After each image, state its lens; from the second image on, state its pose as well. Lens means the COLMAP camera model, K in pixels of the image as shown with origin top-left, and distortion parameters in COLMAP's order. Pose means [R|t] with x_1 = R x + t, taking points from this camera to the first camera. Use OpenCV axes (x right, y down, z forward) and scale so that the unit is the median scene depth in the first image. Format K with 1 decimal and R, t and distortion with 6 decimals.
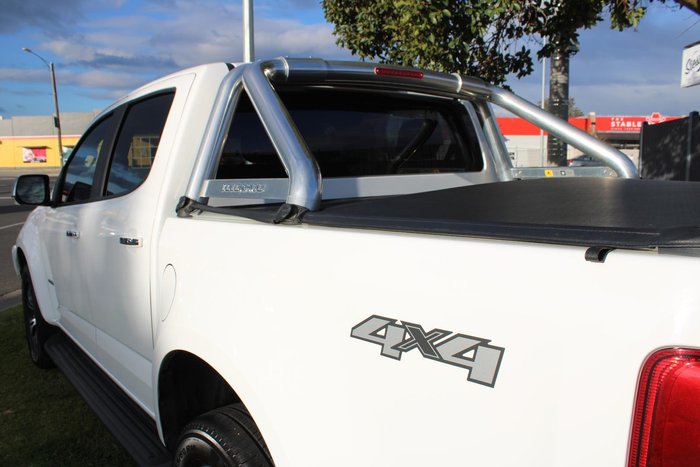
lens RADIAL K [[605.9, 0, 350.0], [0, 605.9, 233.5], [0, 0, 1]] dist [-0.165298, 0.207911]
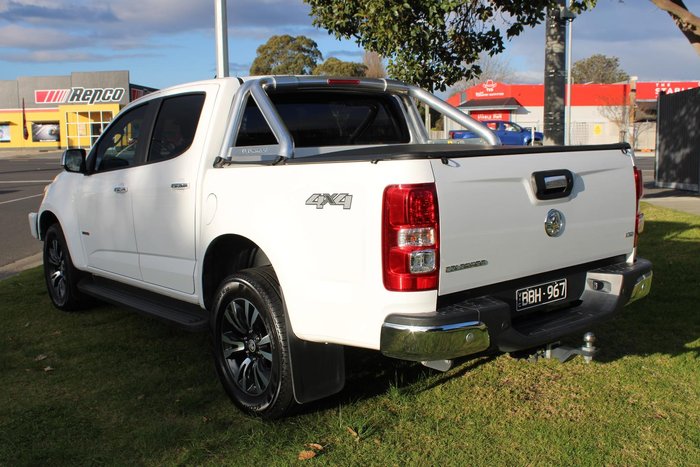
lens RADIAL K [[794.7, 0, 350.0], [0, 794.7, 233.5], [0, 0, 1]] dist [-0.019664, -0.018725]
pose [[0.999914, -0.008652, 0.009865, 0.025120], [0.008684, 0.999957, -0.003217, 0.049592], [-0.009837, 0.003303, 0.999946, -0.380585]]
